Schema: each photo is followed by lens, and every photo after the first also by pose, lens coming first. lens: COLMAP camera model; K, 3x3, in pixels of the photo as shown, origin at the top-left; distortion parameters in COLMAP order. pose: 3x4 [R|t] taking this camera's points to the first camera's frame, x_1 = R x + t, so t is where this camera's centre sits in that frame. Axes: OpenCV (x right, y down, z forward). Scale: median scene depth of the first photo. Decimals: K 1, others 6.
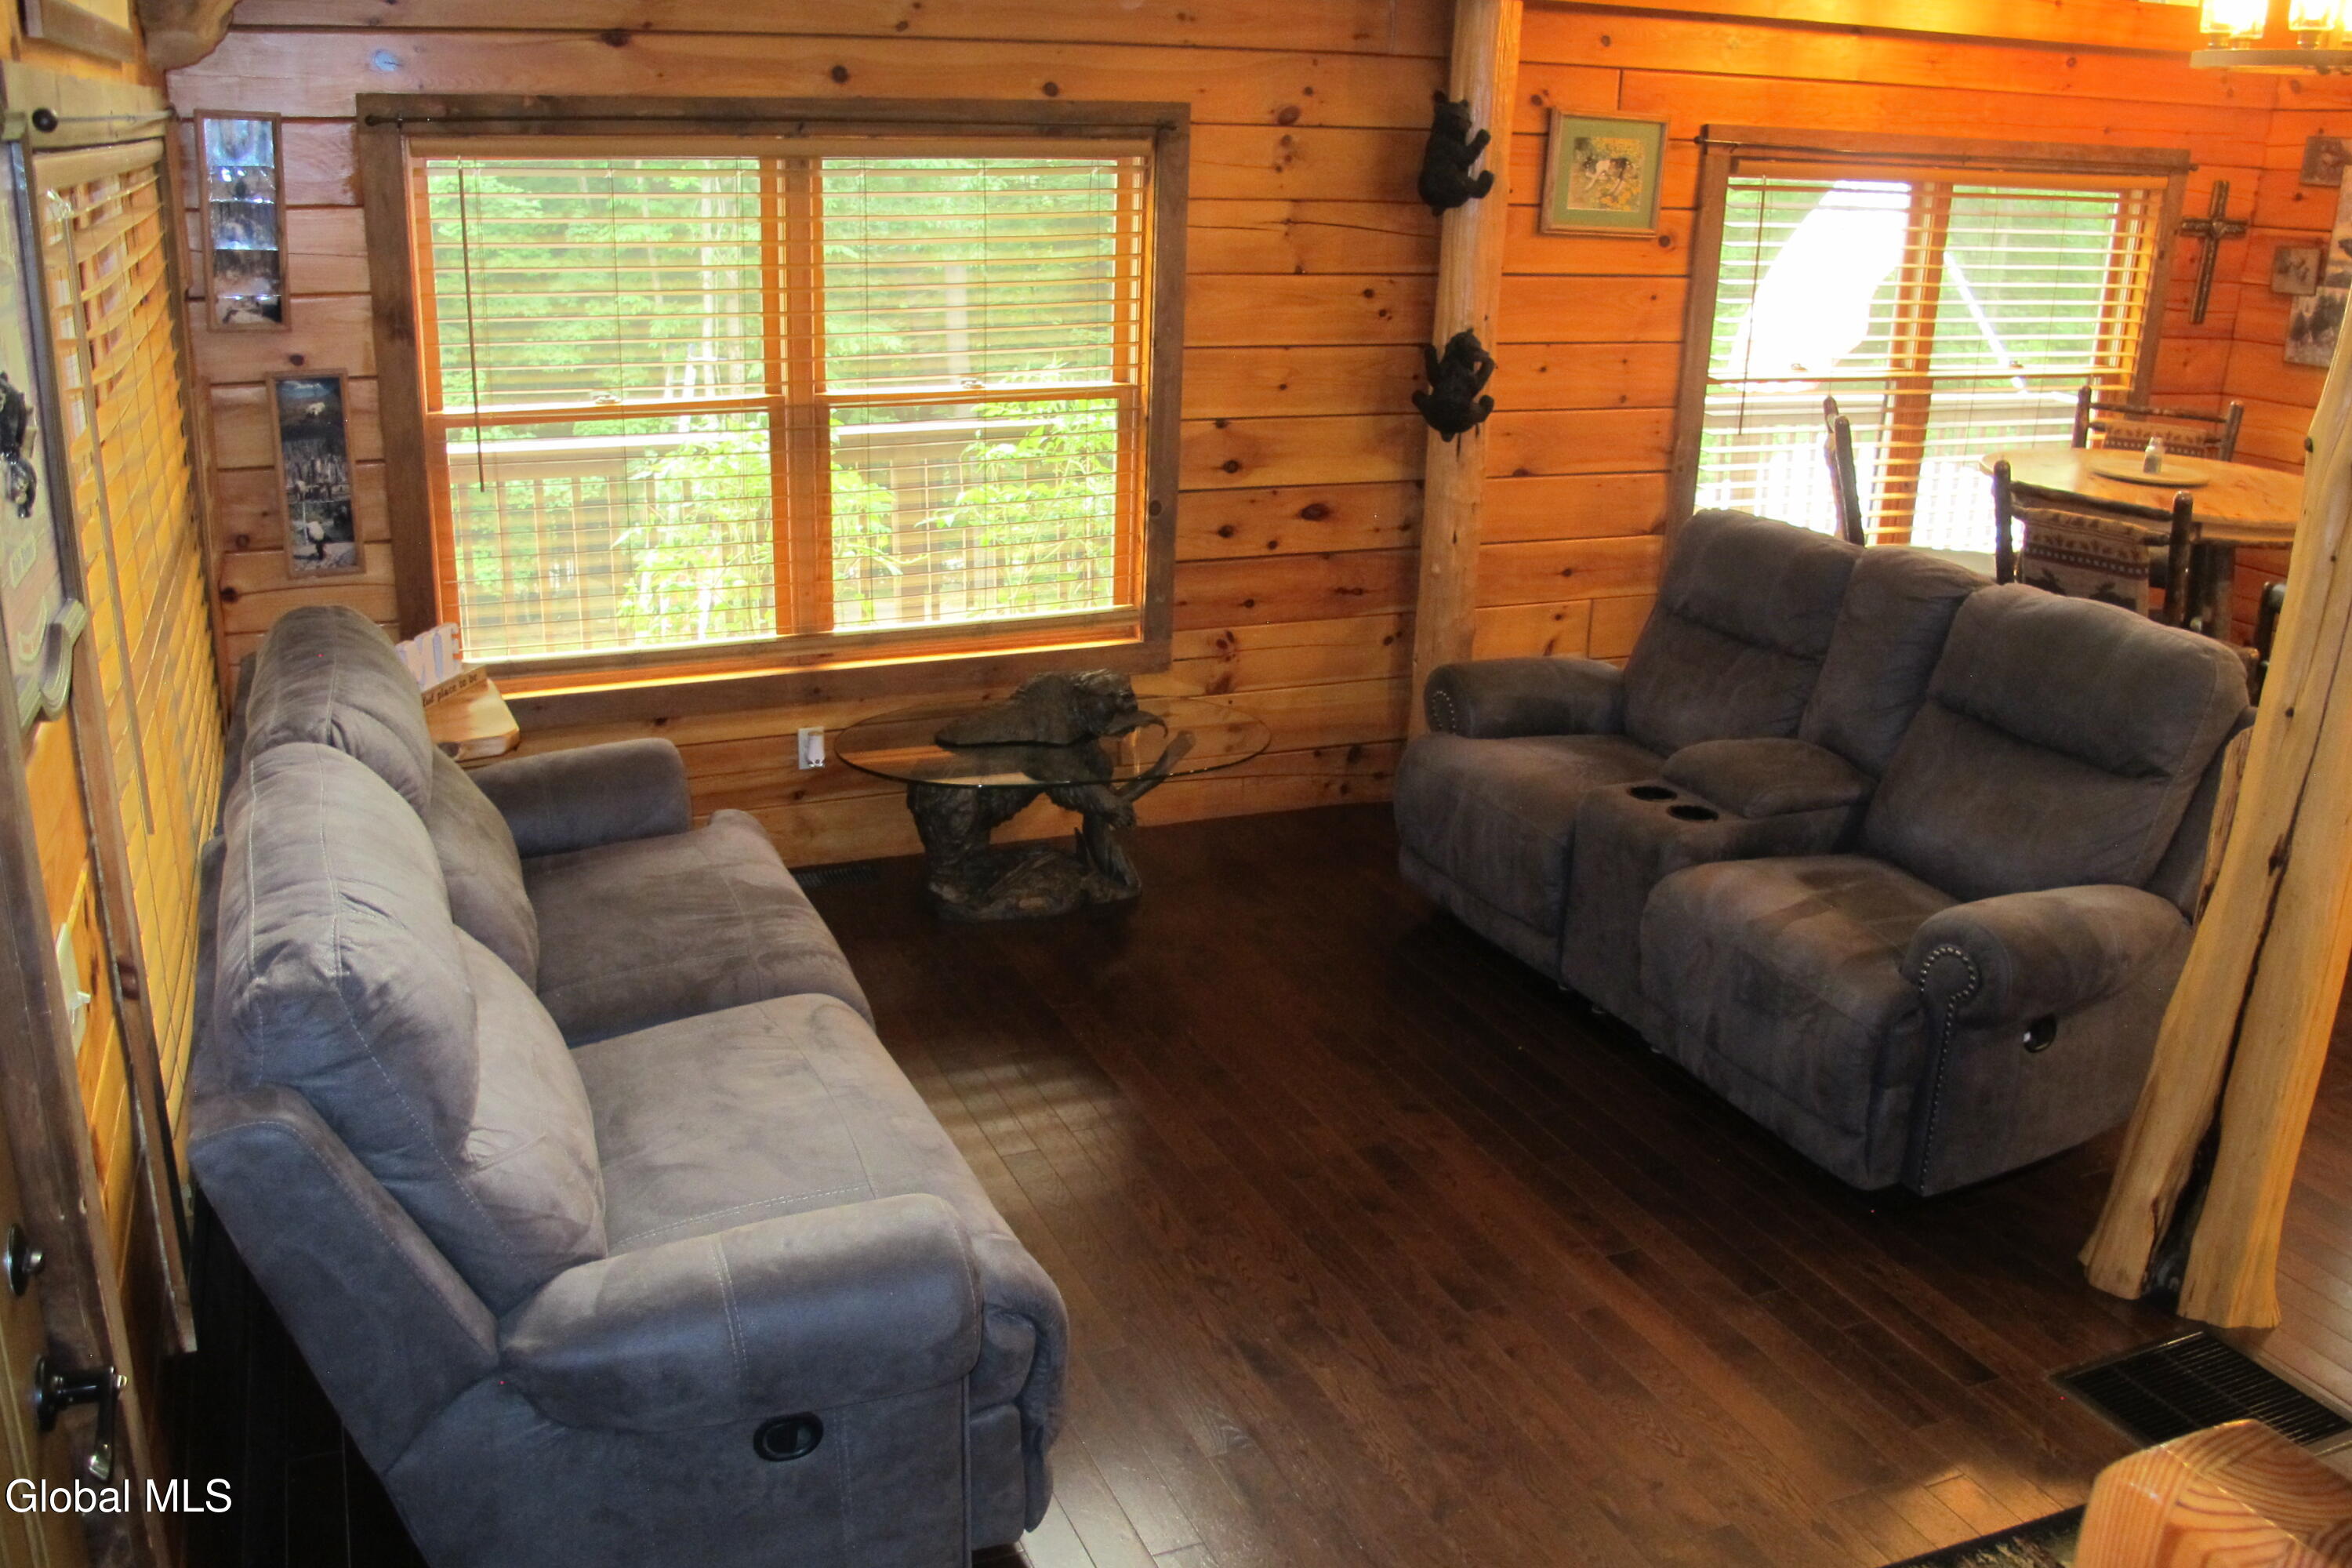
lens RADIAL K [[1980.2, 0, 1139.8], [0, 1980.2, 800.2], [0, 0, 1]] dist [-0.143432, 0.103744]
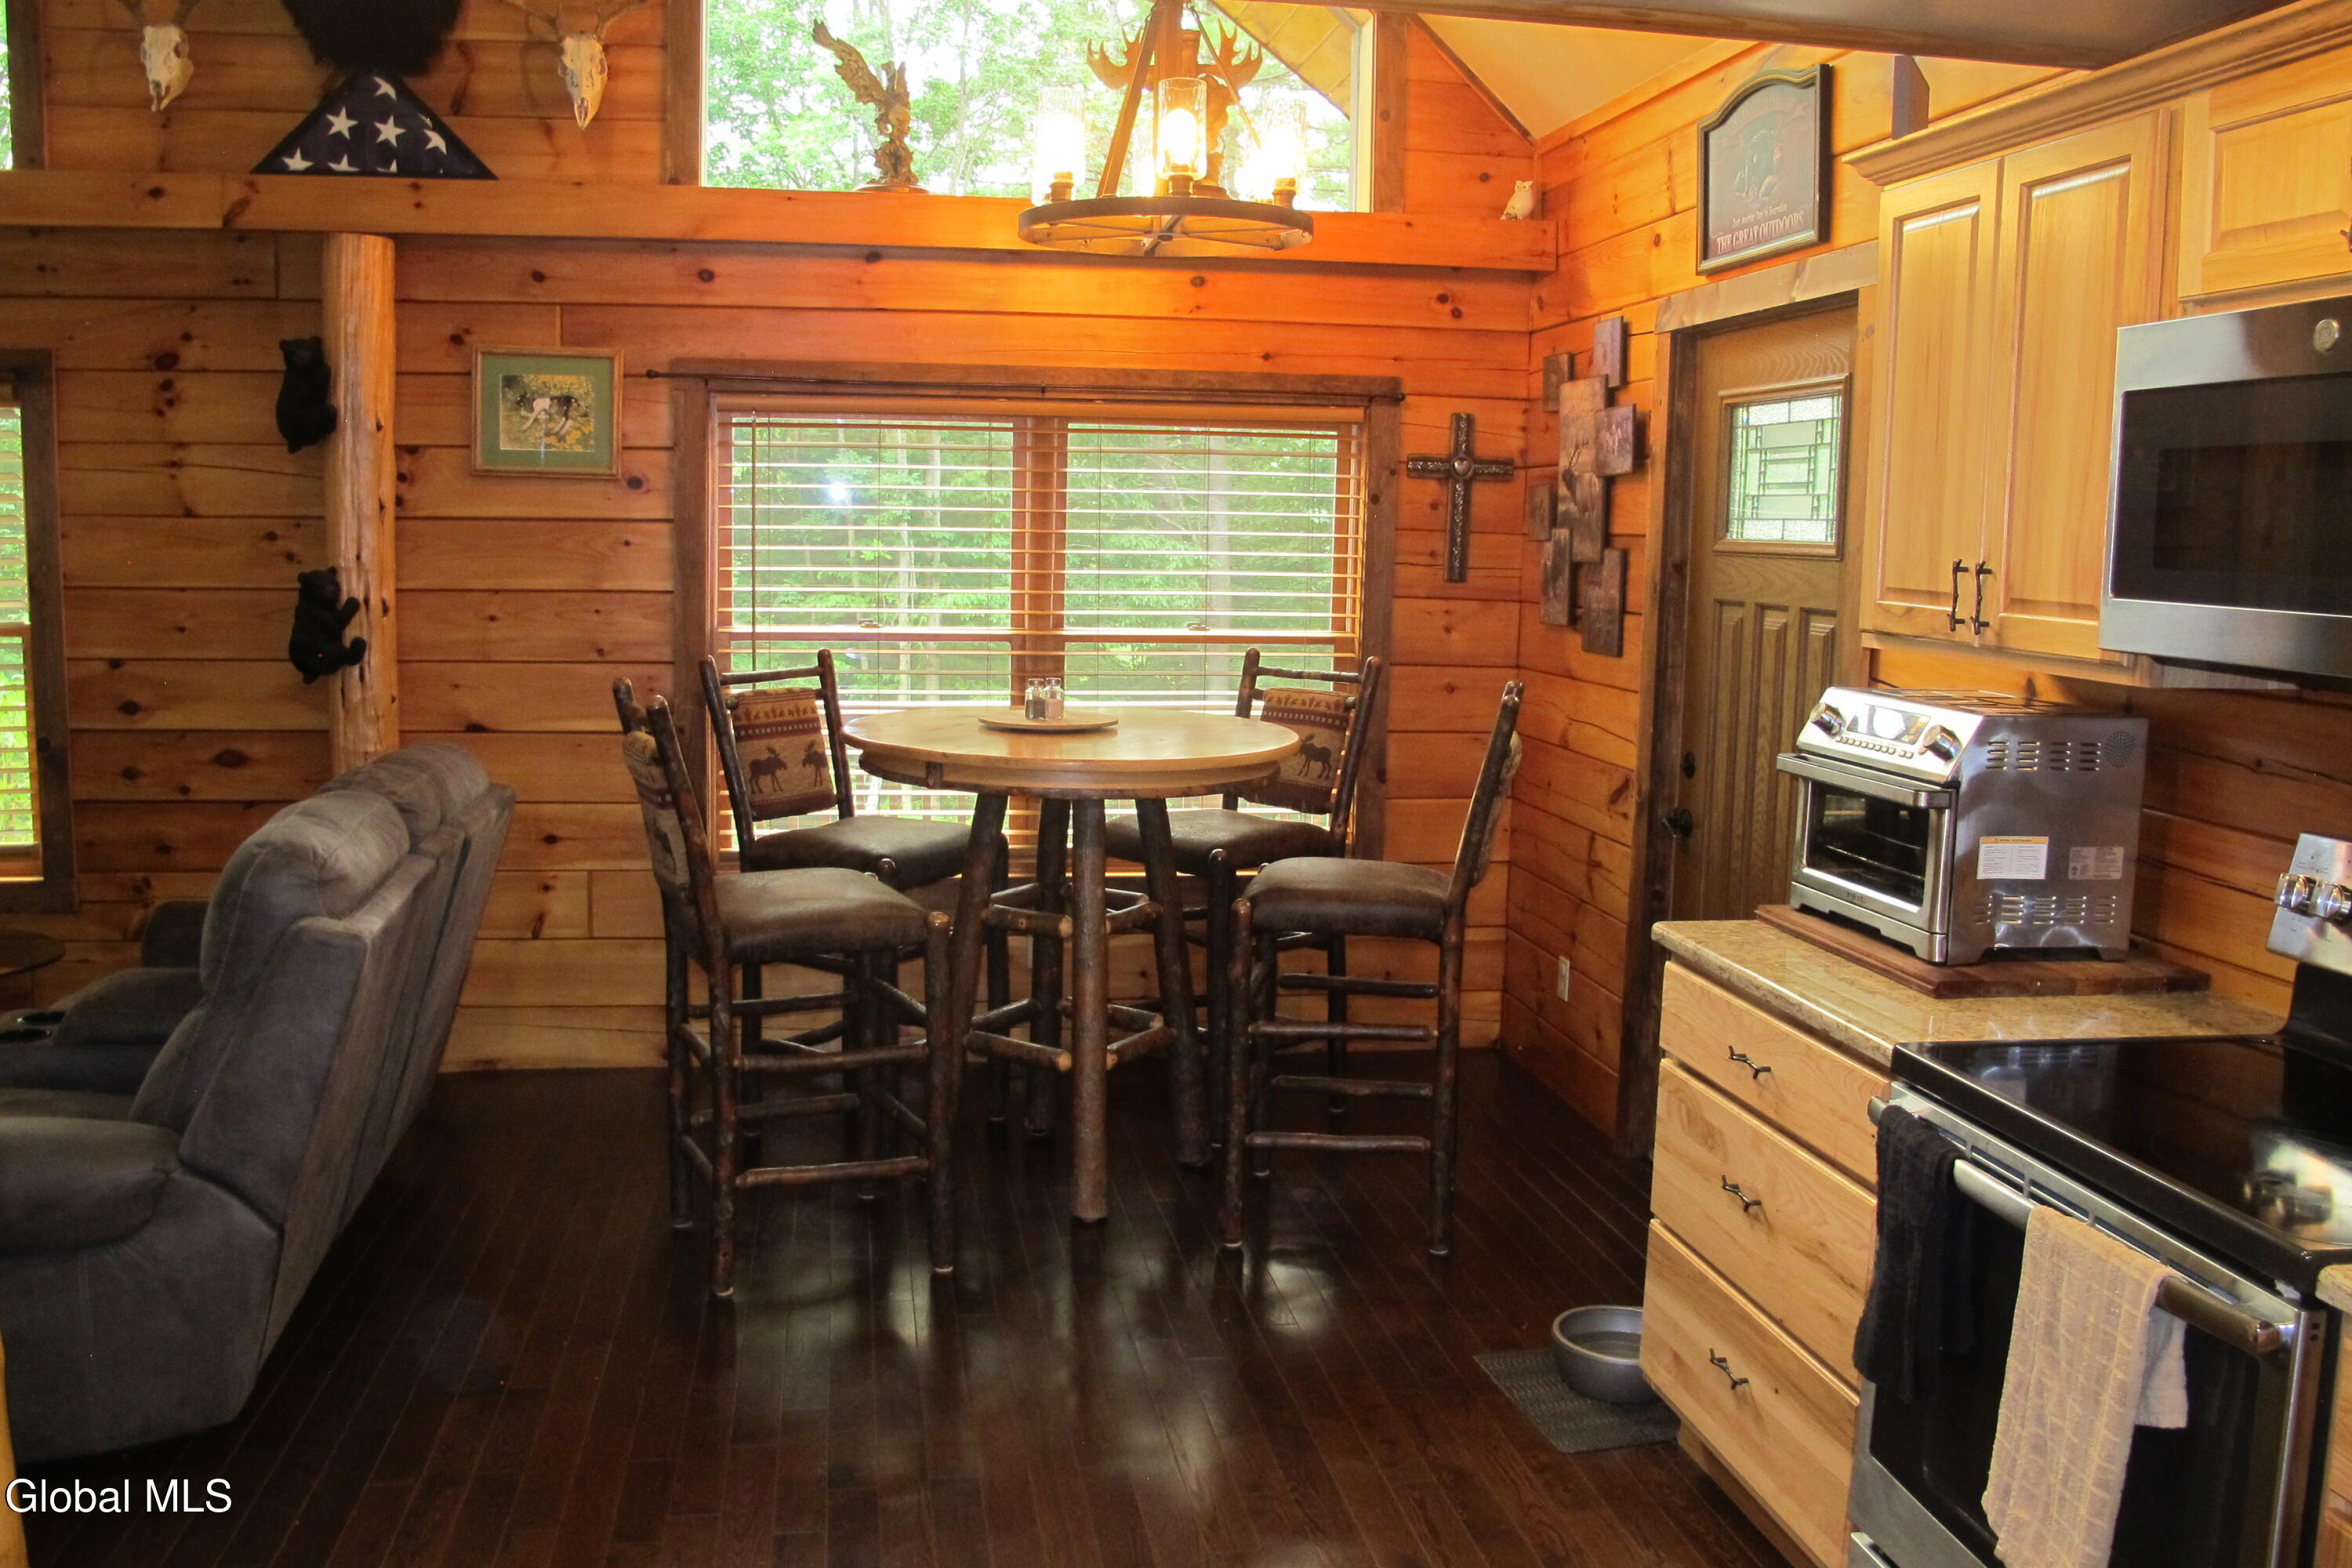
lens RADIAL K [[1980.2, 0, 1150.7], [0, 1980.2, 751.9], [0, 0, 1]] dist [-0.143432, 0.103744]
pose [[0.970936, 0.024340, -0.238098, 0.665472], [-0.075218, 0.975442, -0.207017, 0.011403], [0.227212, 0.218909, 0.948922, 0.177801]]
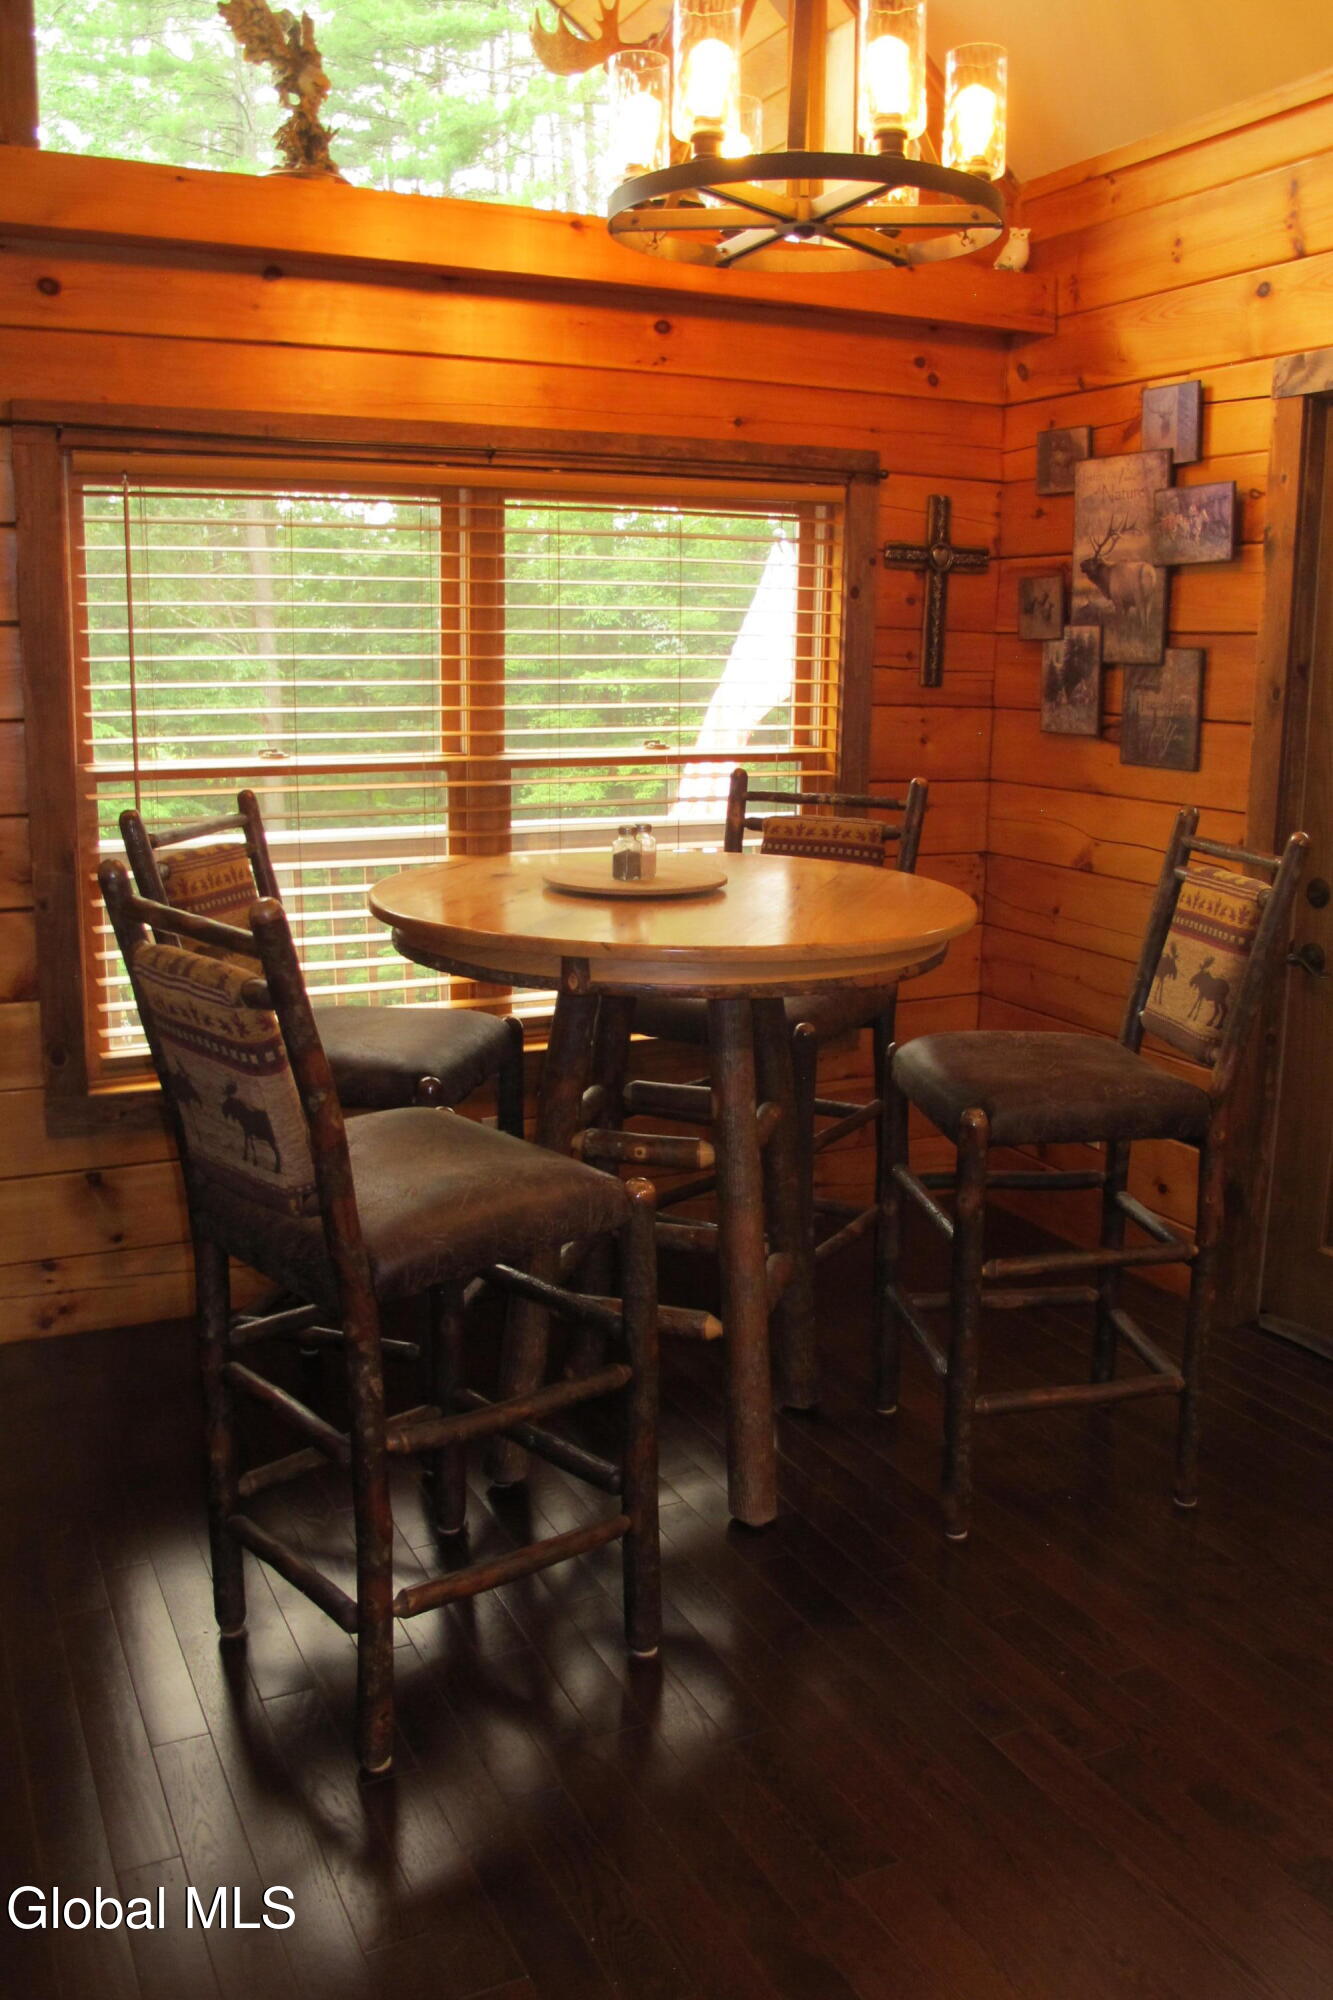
lens RADIAL K [[1683.8, 0, 682.9], [0, 1683.8, 971.7], [0, 0, 1]] dist [-0.143432, 0.103744]
pose [[0.997787, -0.022230, 0.062667, 0.437042], [0.030318, 0.990888, -0.131231, -0.060676], [-0.059179, 0.132841, 0.989369, 0.396898]]
